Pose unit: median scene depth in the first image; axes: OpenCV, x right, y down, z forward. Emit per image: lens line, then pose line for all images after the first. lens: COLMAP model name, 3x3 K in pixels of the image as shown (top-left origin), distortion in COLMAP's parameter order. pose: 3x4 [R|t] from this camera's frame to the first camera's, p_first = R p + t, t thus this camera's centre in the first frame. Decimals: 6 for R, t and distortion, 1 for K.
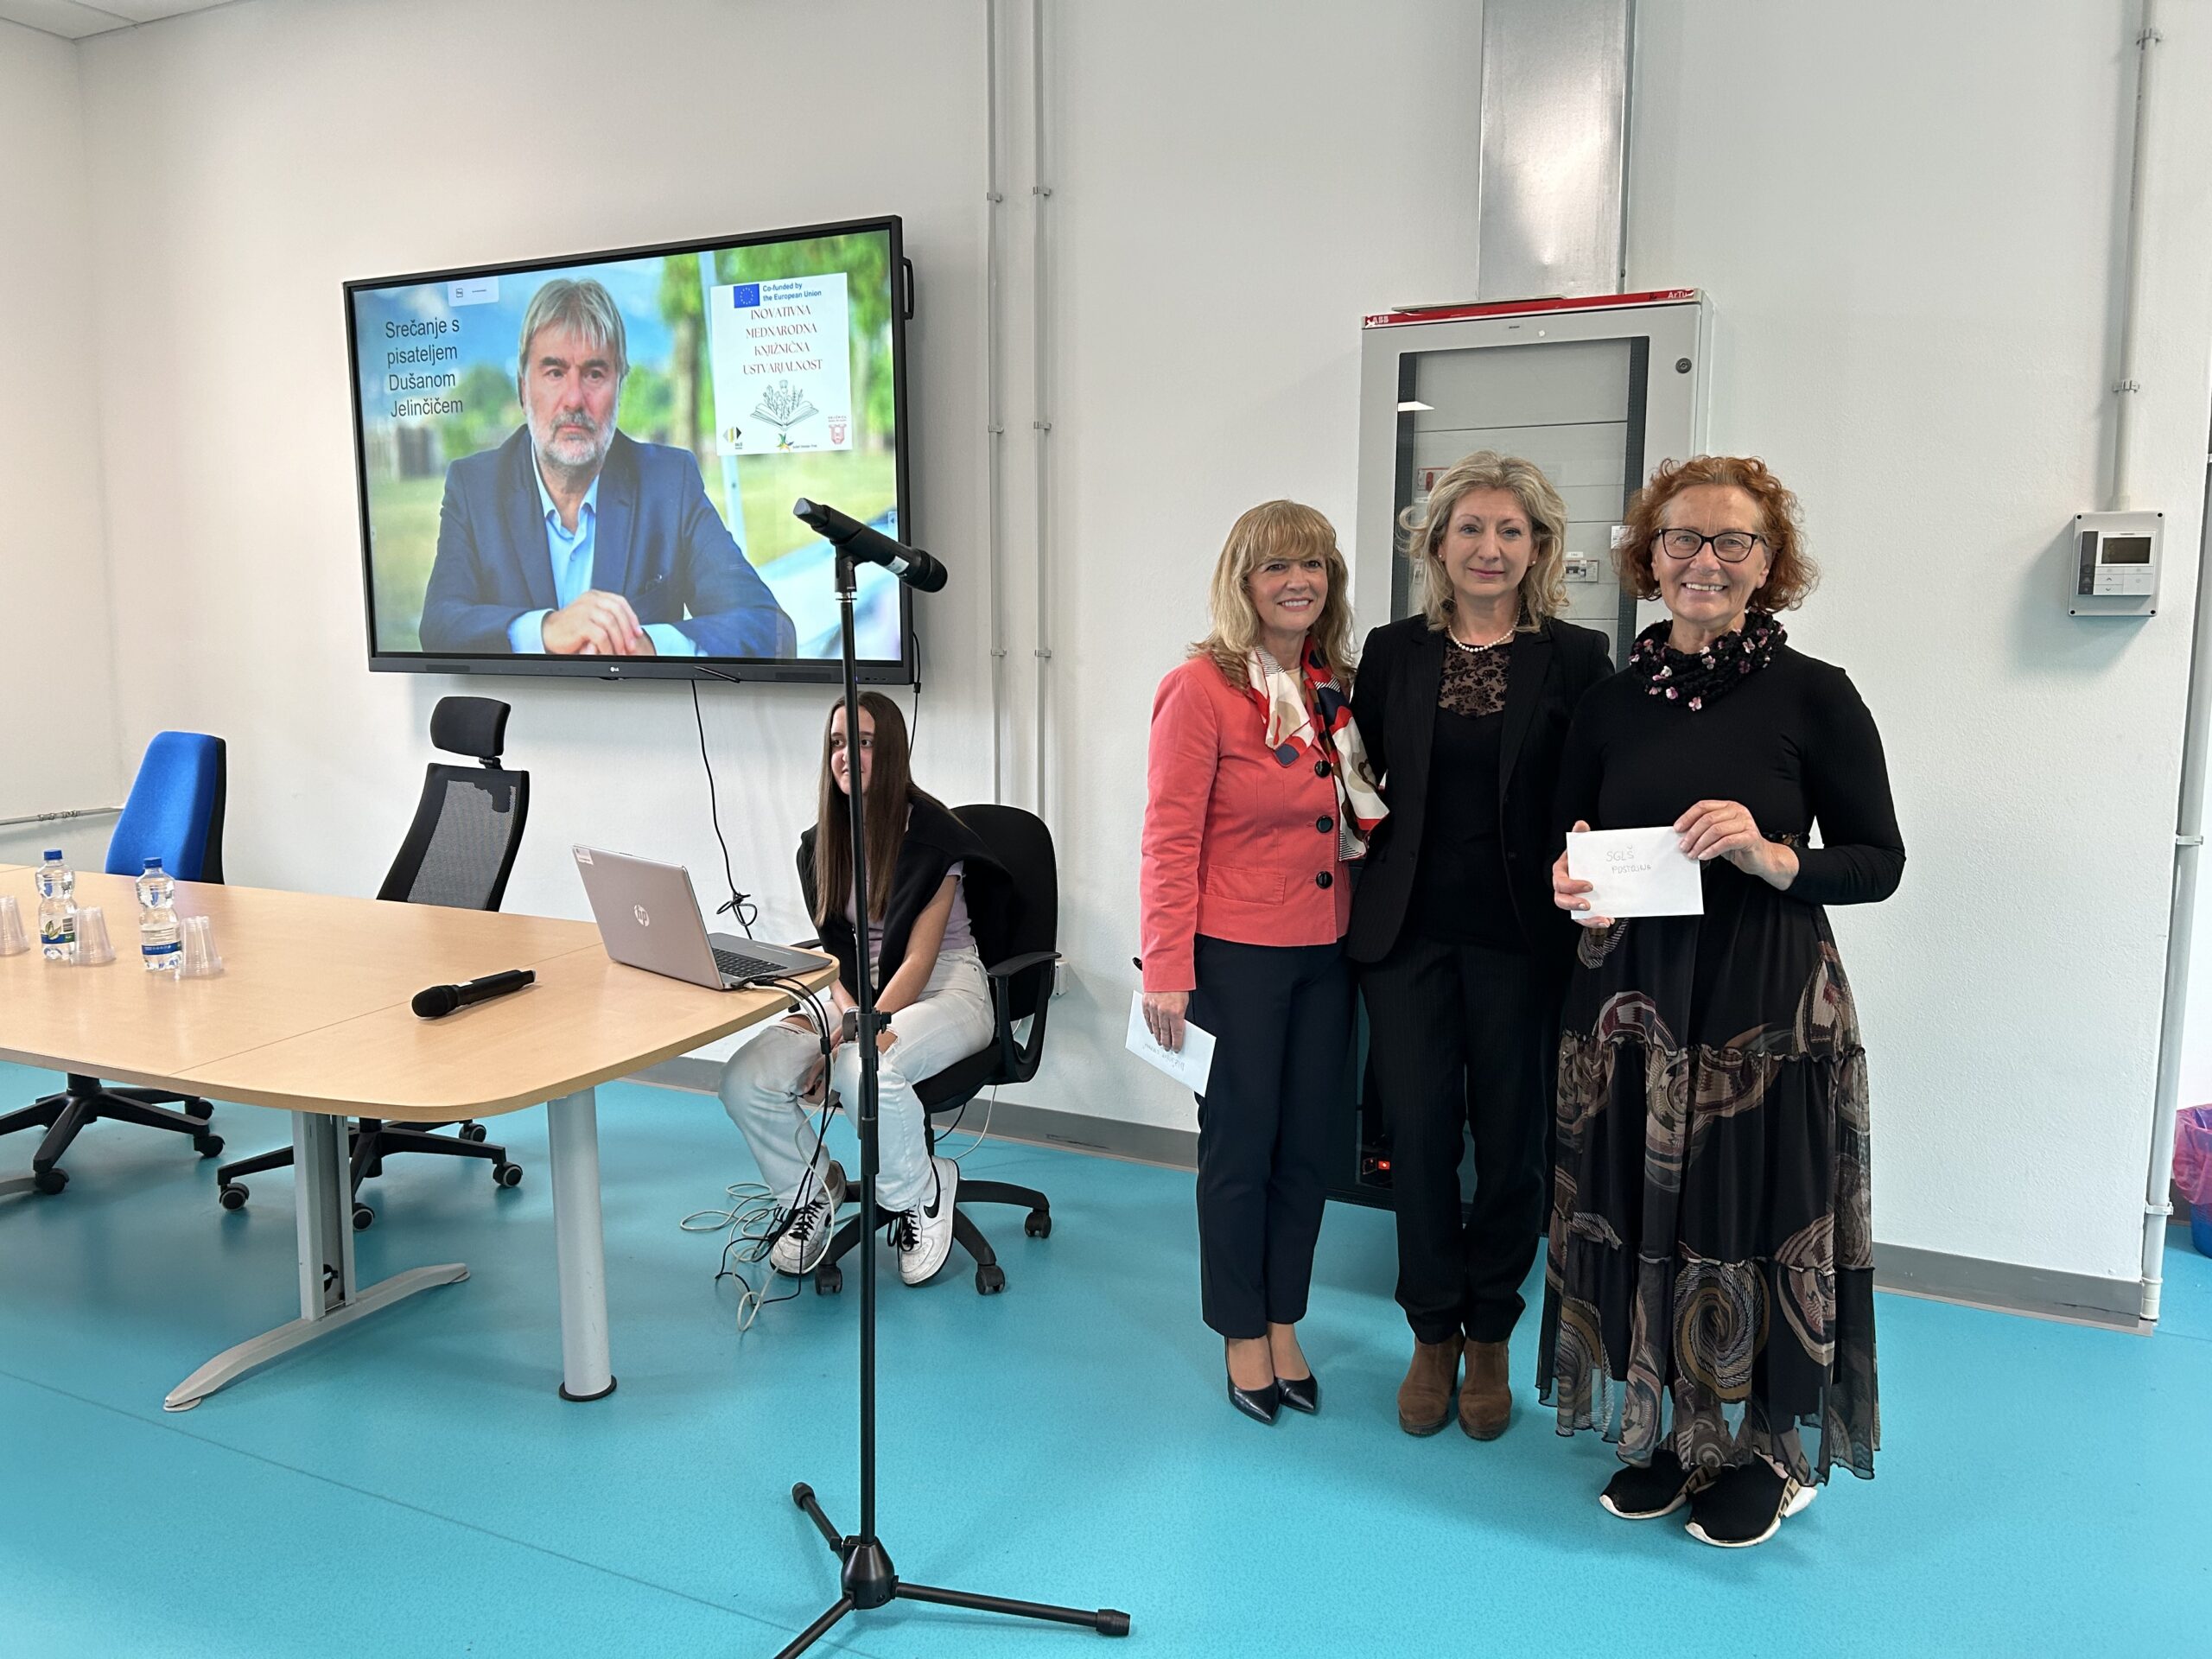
lens RADIAL K [[1674.9, 0, 1126.5], [0, 1674.9, 823.1], [0, 0, 1]] dist [0.048774, -0.060975]
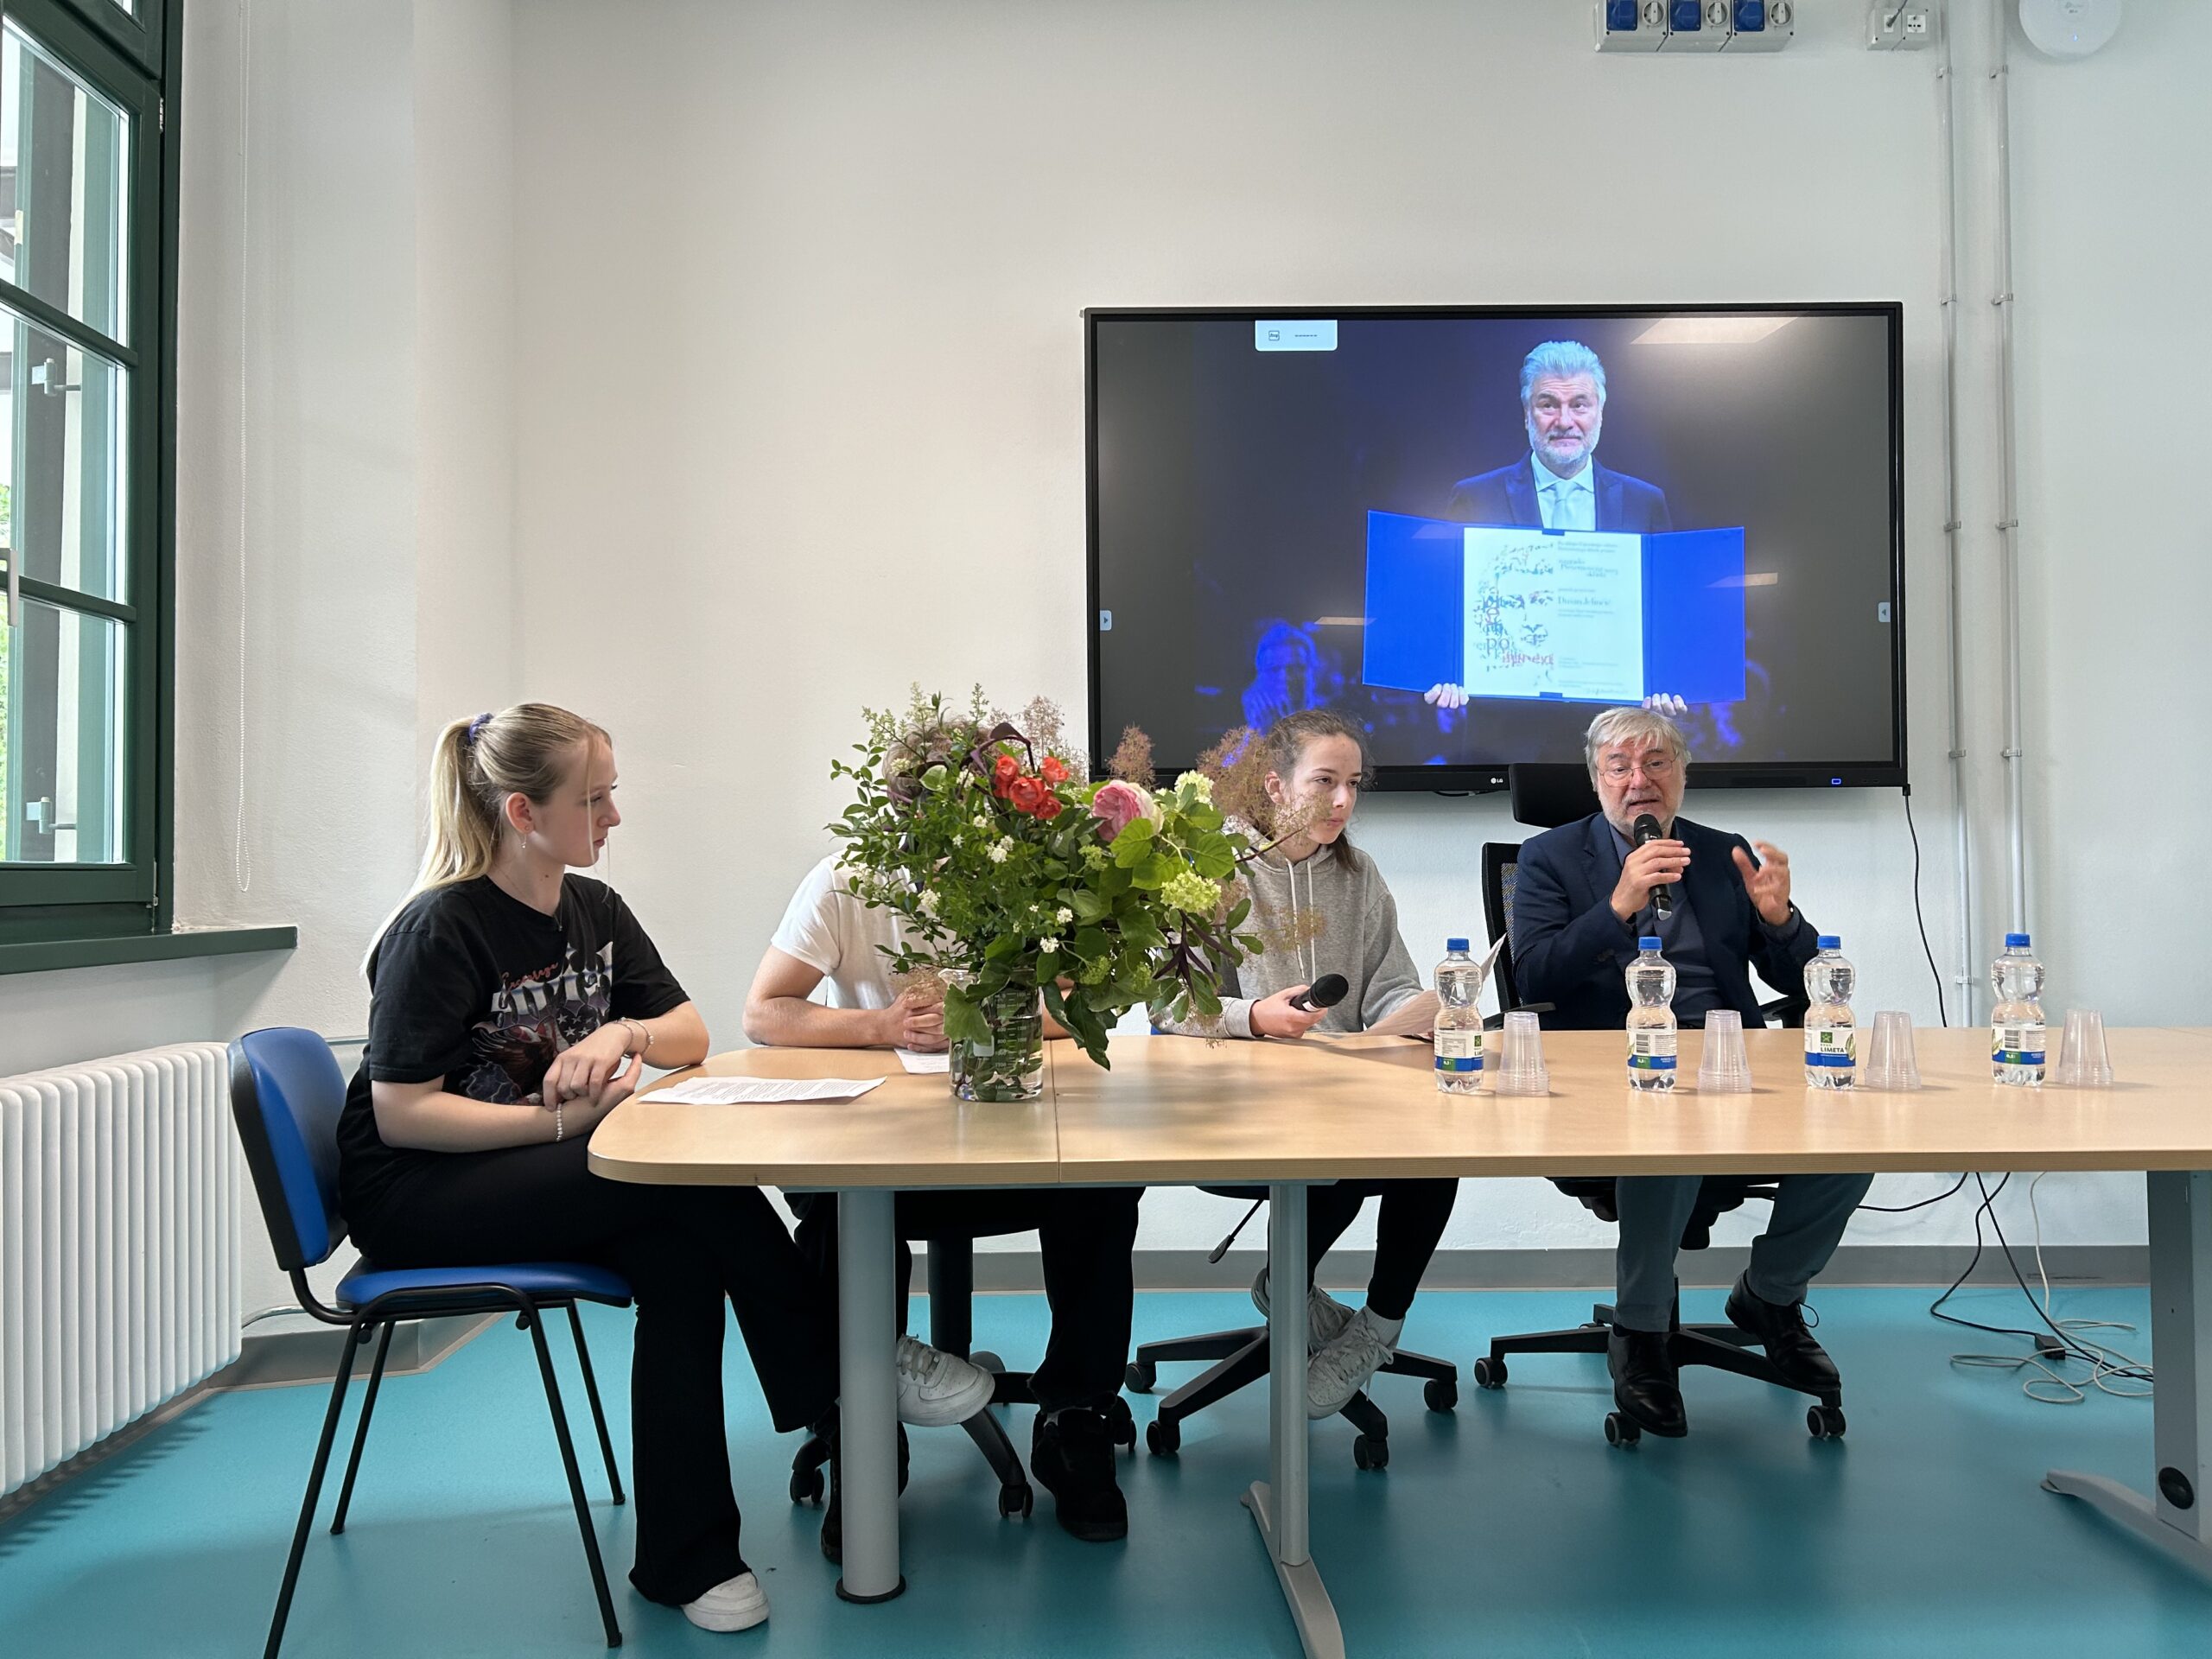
lens RADIAL K [[1674.9, 0, 1107.9], [0, 1674.9, 823.0], [0, 0, 1]] dist [0.048774, -0.060975]
pose [[0.885237, -0.000169, 0.465139, -0.892978], [0.067865, 0.989346, -0.128799, 0.026644], [-0.460162, 0.145584, 0.875817, 0.360610]]
